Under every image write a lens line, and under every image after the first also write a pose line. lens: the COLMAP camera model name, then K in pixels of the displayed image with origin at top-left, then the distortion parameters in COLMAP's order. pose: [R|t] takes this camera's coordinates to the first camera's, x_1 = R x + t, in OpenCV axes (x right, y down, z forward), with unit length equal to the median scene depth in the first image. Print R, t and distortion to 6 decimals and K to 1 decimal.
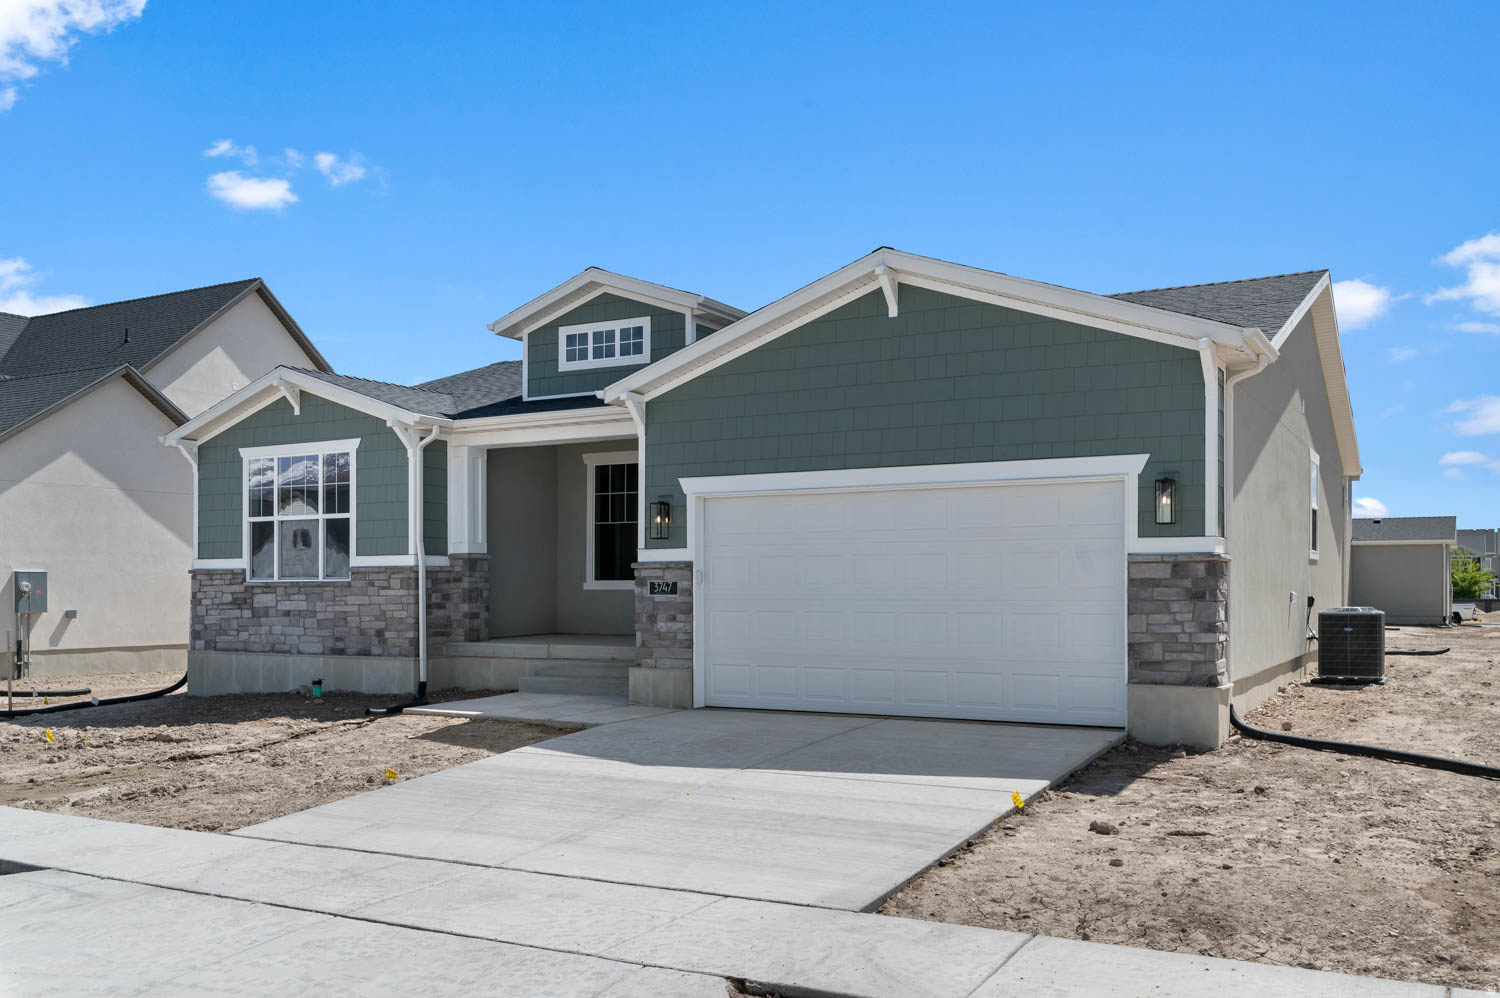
lens RADIAL K [[1305.3, 0, 749.5], [0, 1305.3, 574.3], [0, 0, 1]] dist [-0.000751, -0.000125]
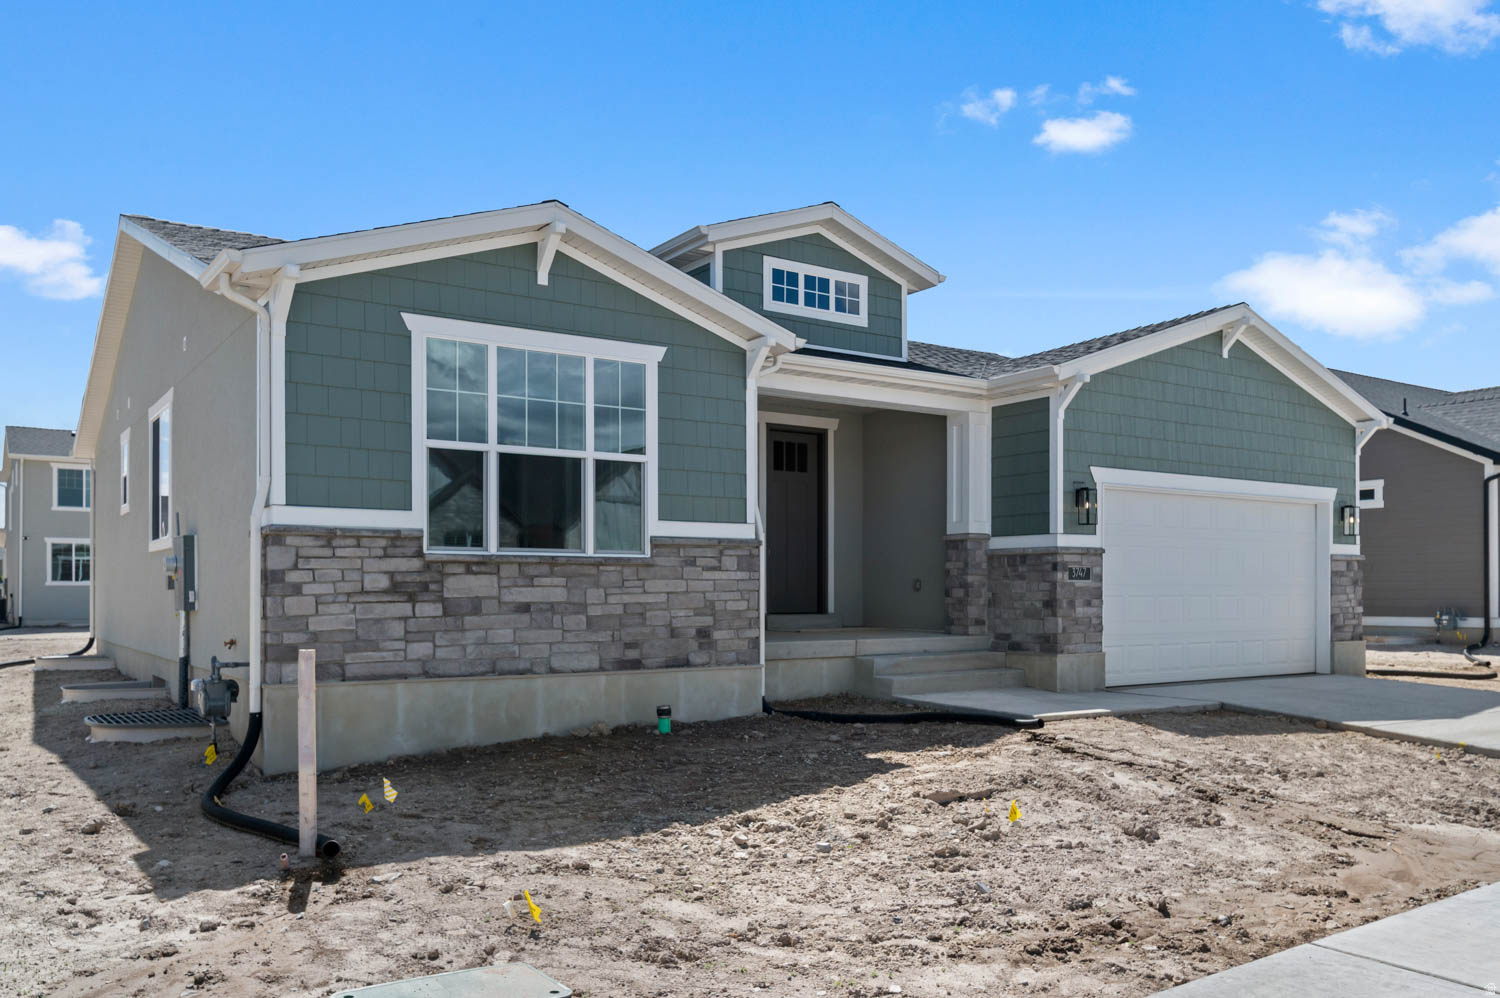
lens RADIAL K [[1182.7, 0, 754.0], [0, 1182.7, 583.8], [0, 0, 1]] dist [-0.000550, -0.000280]
pose [[0.437284, 0.008311, 0.899285, -0.836914], [-0.010384, 0.999937, -0.004192, 0.020929], [-0.899263, -0.007505, 0.437343, 0.695659]]
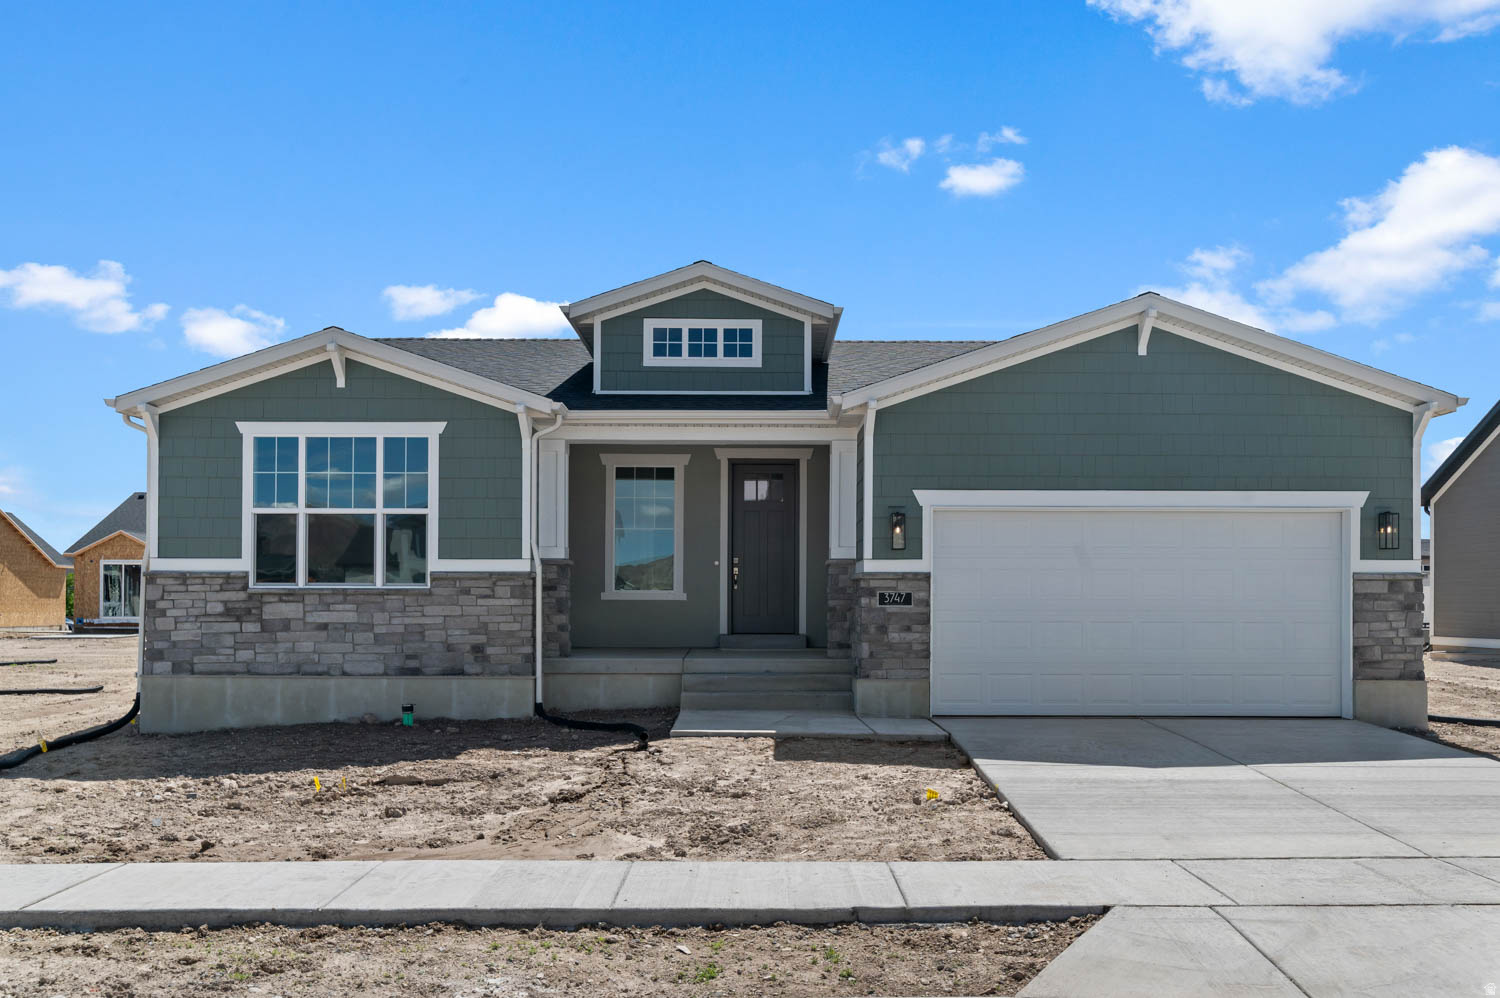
lens RADIAL K [[1305.3, 0, 749.5], [0, 1305.3, 574.3], [0, 0, 1]] dist [-0.000751, -0.000125]
pose [[0.866368, 0.015415, 0.499169, -0.557287], [-0.010270, 0.999862, -0.013052, 0.005076], [-0.499301, 0.006181, 0.866407, 0.158897]]
